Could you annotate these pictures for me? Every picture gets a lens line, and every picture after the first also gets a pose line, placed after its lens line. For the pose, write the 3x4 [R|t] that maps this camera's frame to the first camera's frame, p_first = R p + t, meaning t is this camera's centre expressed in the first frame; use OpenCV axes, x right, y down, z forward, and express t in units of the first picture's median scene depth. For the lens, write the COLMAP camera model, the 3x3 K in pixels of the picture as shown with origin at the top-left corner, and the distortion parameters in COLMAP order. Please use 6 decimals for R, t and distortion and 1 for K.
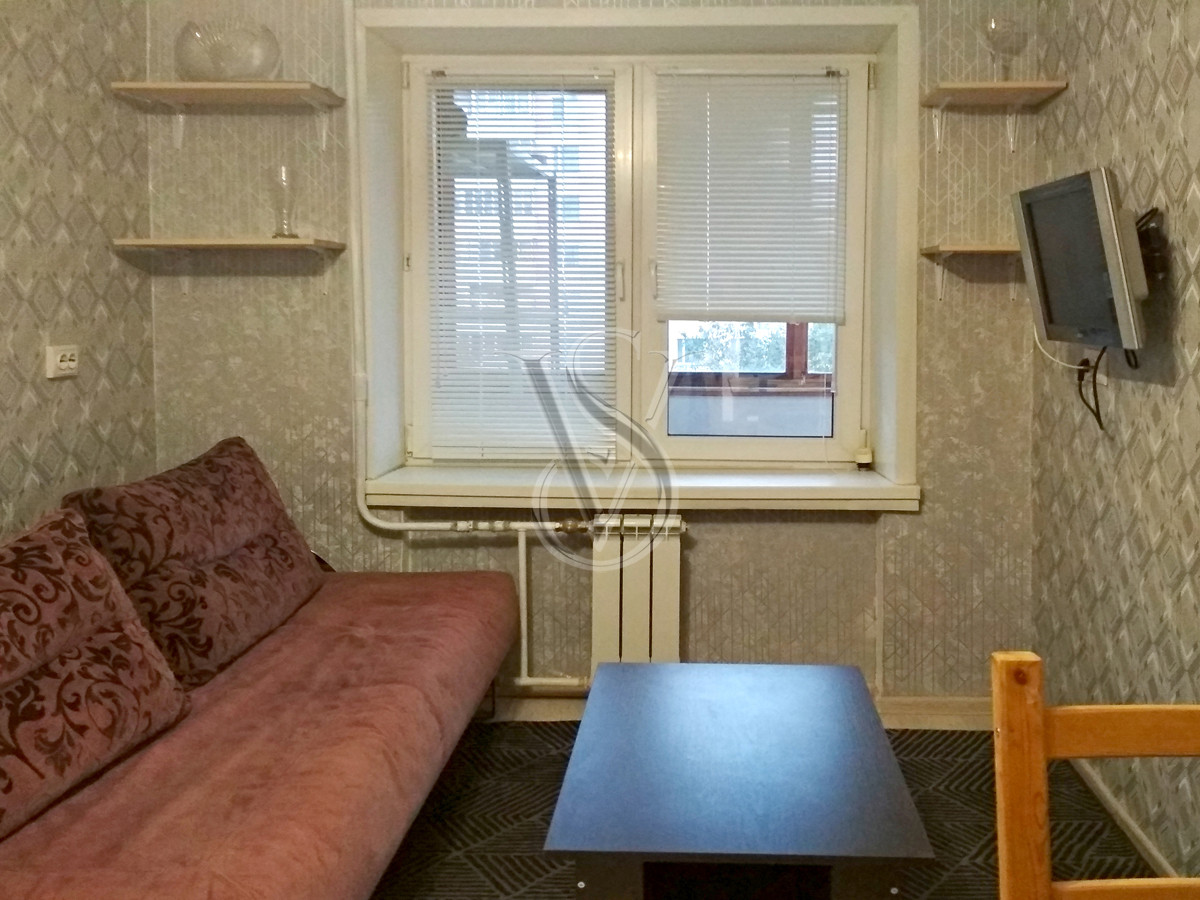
lens RADIAL K [[1580.6, 0, 600.0], [0, 1580.6, 450.0], [0, 0, 1]] dist [0.210971, -0.676381]
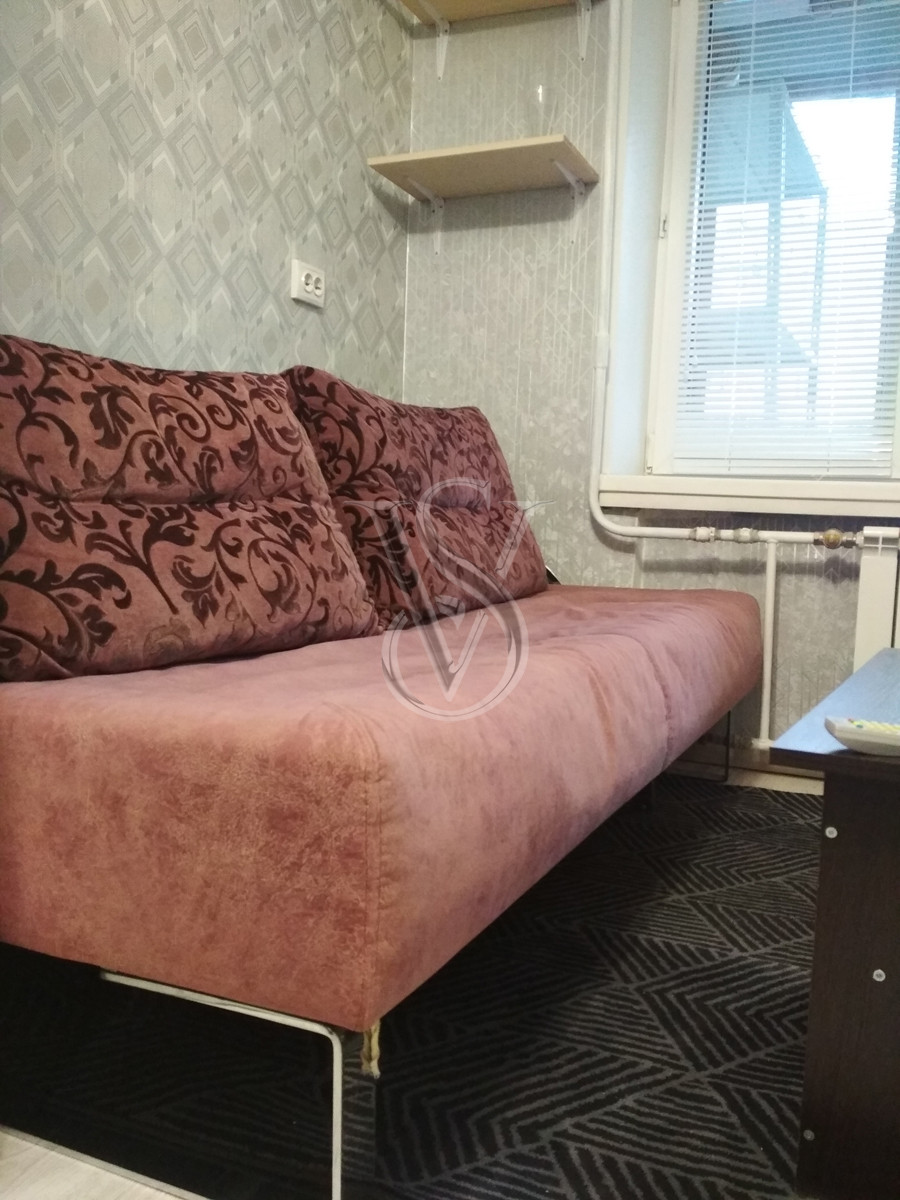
lens RADIAL K [[950.7, 0, 450.0], [0, 950.7, 600.0], [0, 0, 1]] dist [0.146522, -0.203587]
pose [[0.942605, 0.033030, -0.332274, -0.043263], [-0.115181, 0.966183, -0.230704, 0.253685], [0.313417, 0.255734, 0.914533, 0.508055]]
